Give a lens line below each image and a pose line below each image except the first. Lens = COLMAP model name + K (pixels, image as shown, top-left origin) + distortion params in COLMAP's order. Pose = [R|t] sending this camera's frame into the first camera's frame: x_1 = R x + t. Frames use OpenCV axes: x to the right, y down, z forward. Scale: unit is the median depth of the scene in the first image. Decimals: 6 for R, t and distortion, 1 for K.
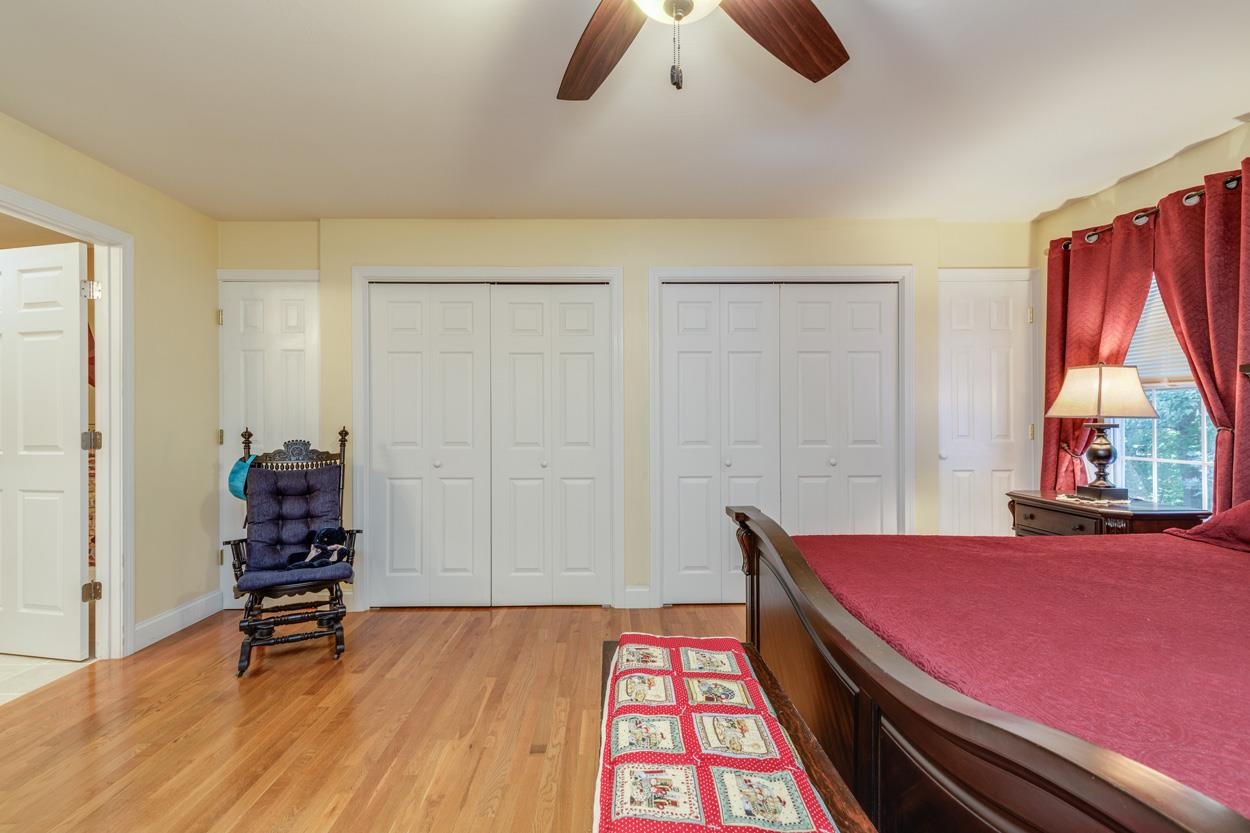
lens RADIAL K [[559.7, 0, 611.9], [0, 559.7, 416.2], [0, 0, 1]] dist [0.001706, 0.000389]
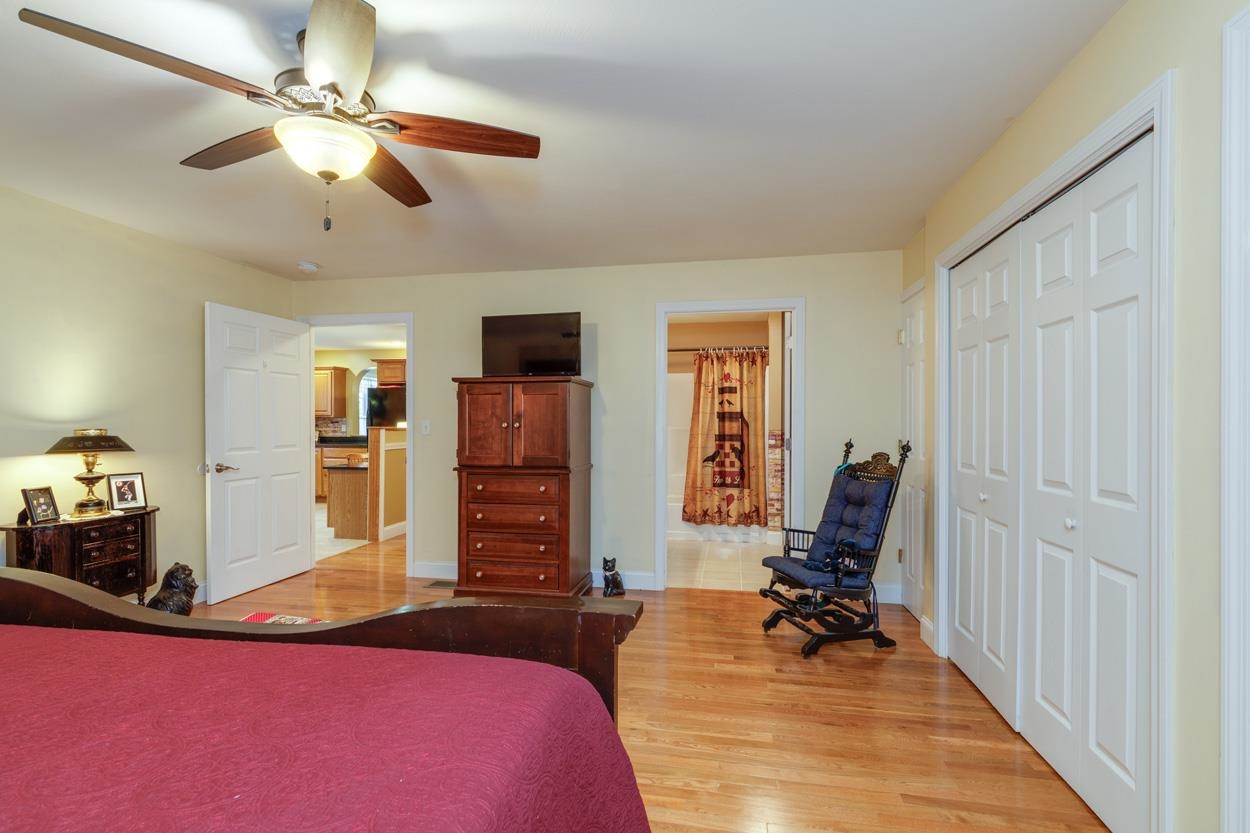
lens RADIAL K [[569.1, 0, 626.8], [0, 569.1, 426.5], [0, 0, 1]] dist [0.002371, 0.000445]
pose [[-0.204342, 0.011036, -0.978837, 0.579514], [0.009735, 0.999910, 0.009241, -0.019908], [0.978851, -0.007641, -0.204431, 0.814762]]
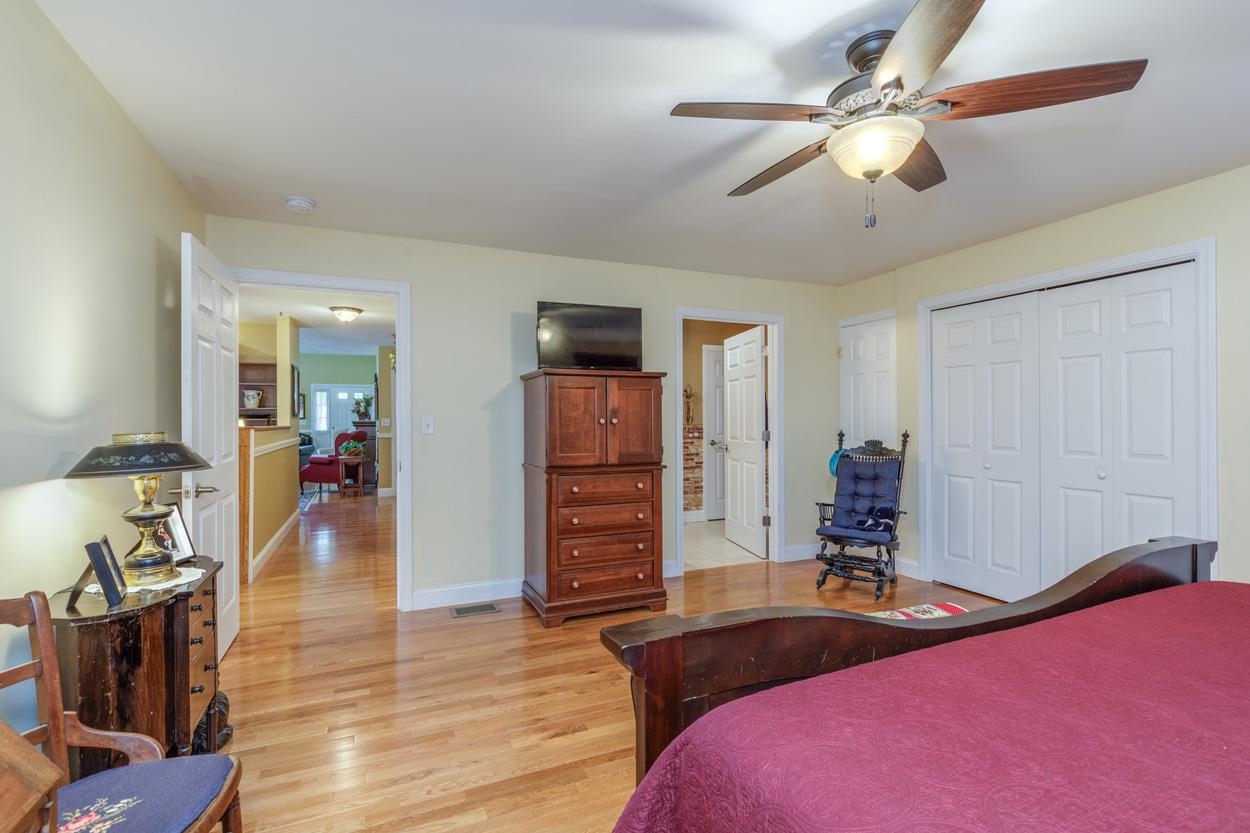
lens RADIAL K [[573.3, 0, 621.4], [0, 573.3, 414.2], [0, 0, 1]] dist [0.003796, 0.000552]
pose [[0.381362, -0.002846, -0.924421, 0.526389], [0.010709, 0.999942, 0.001339, -0.029683], [0.924364, -0.010410, 0.381370, -0.102988]]
